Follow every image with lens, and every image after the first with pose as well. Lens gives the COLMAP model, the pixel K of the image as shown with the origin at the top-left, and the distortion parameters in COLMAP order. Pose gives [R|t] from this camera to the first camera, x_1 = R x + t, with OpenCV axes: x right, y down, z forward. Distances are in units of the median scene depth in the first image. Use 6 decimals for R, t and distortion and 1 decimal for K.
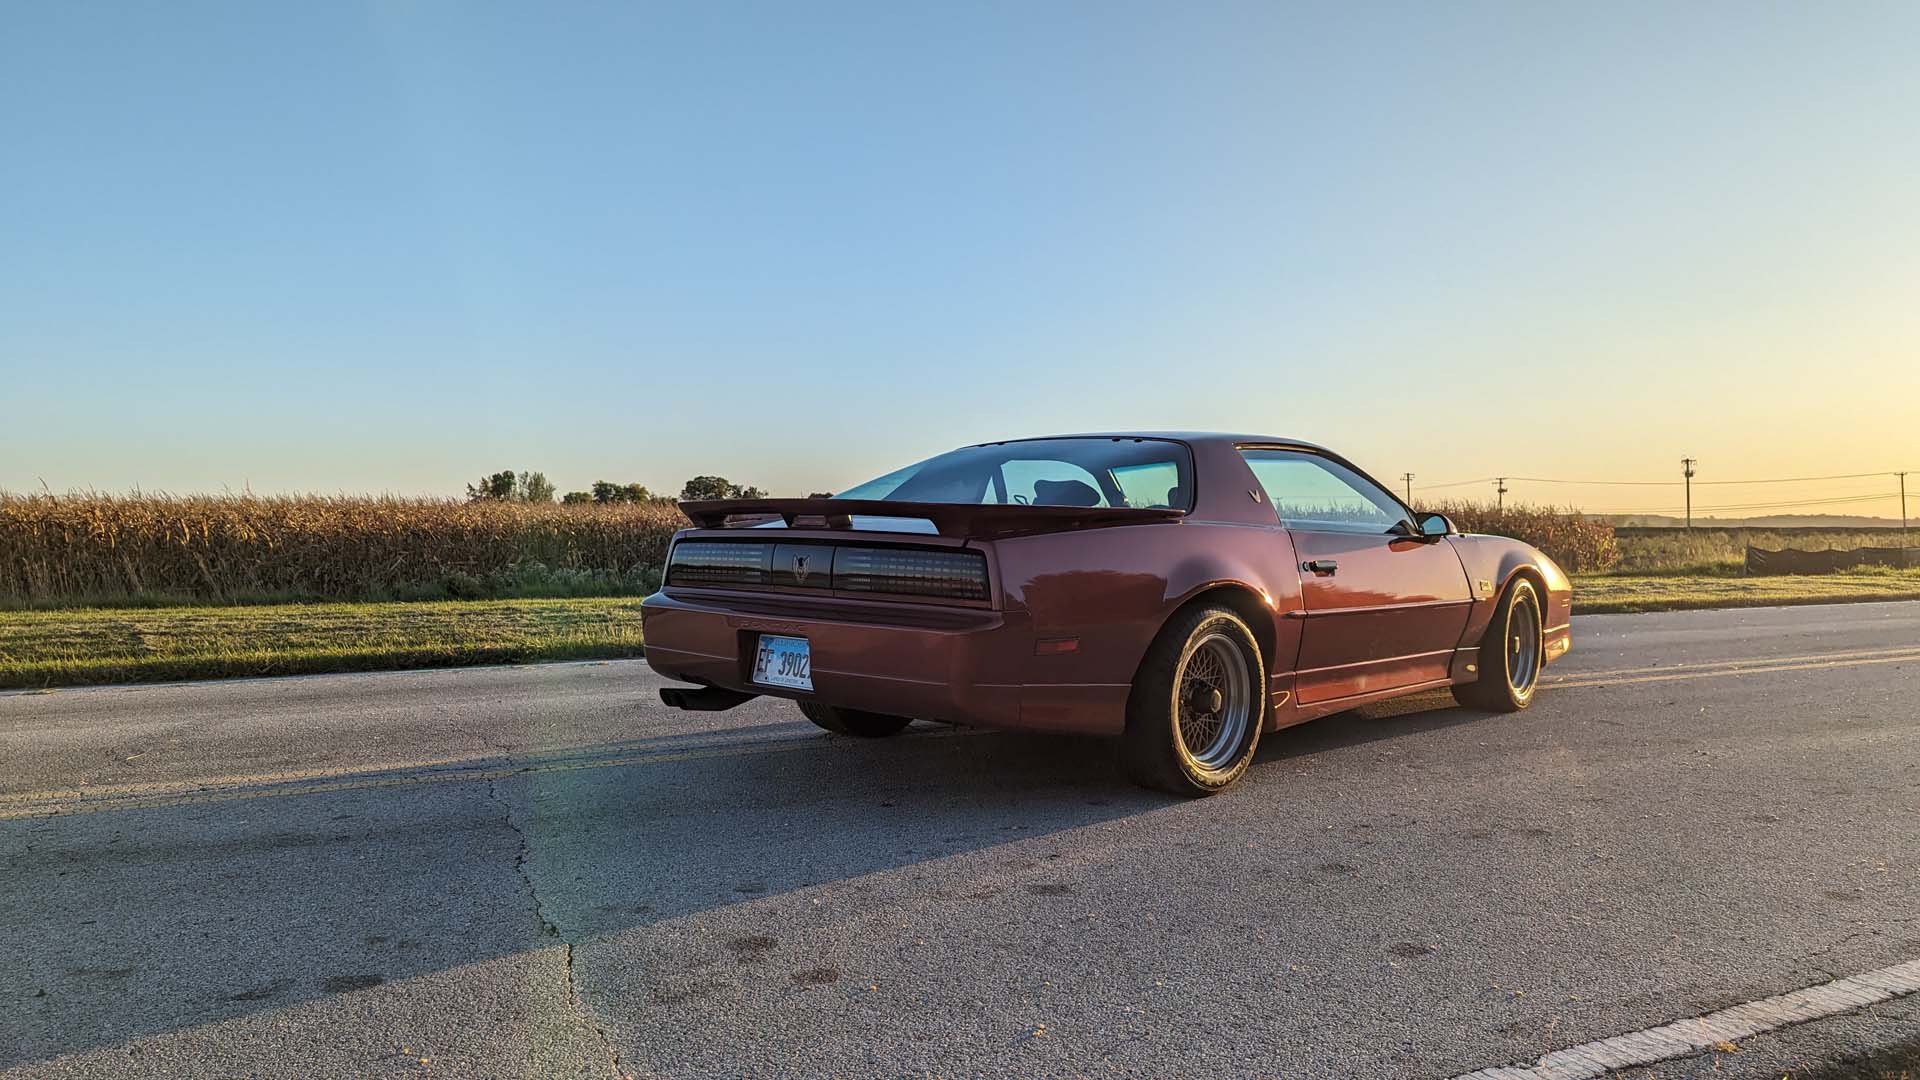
lens RADIAL K [[1392.7, 0, 960.0], [0, 1392.7, 540.0], [0, 0, 1]] dist [0.074435, -0.076960]
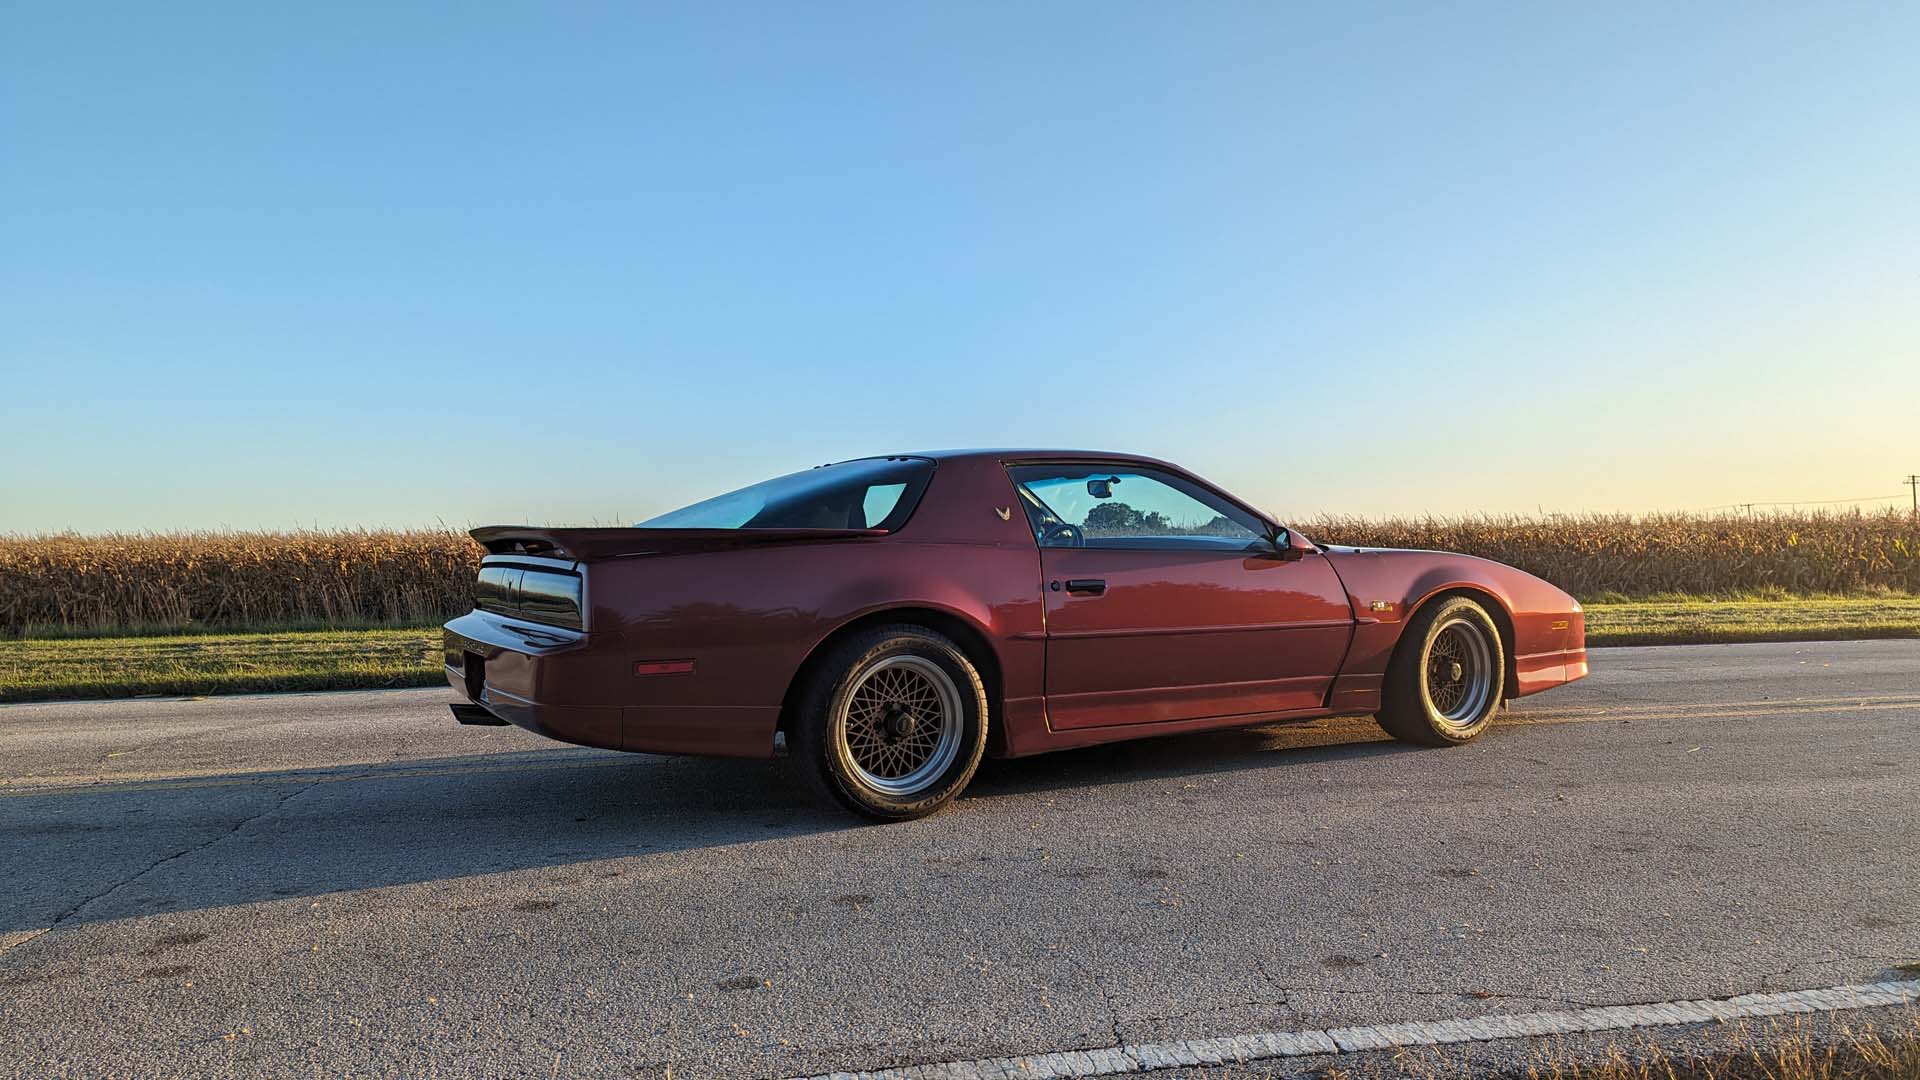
lens RADIAL K [[1392.7, 0, 960.0], [0, 1392.7, 540.0], [0, 0, 1]] dist [0.074435, -0.076960]
pose [[0.959315, -0.015997, -0.281883, 0.463310], [0.011831, 0.999794, -0.016476, 0.002534], [0.282088, 0.012470, 0.959307, 0.071311]]
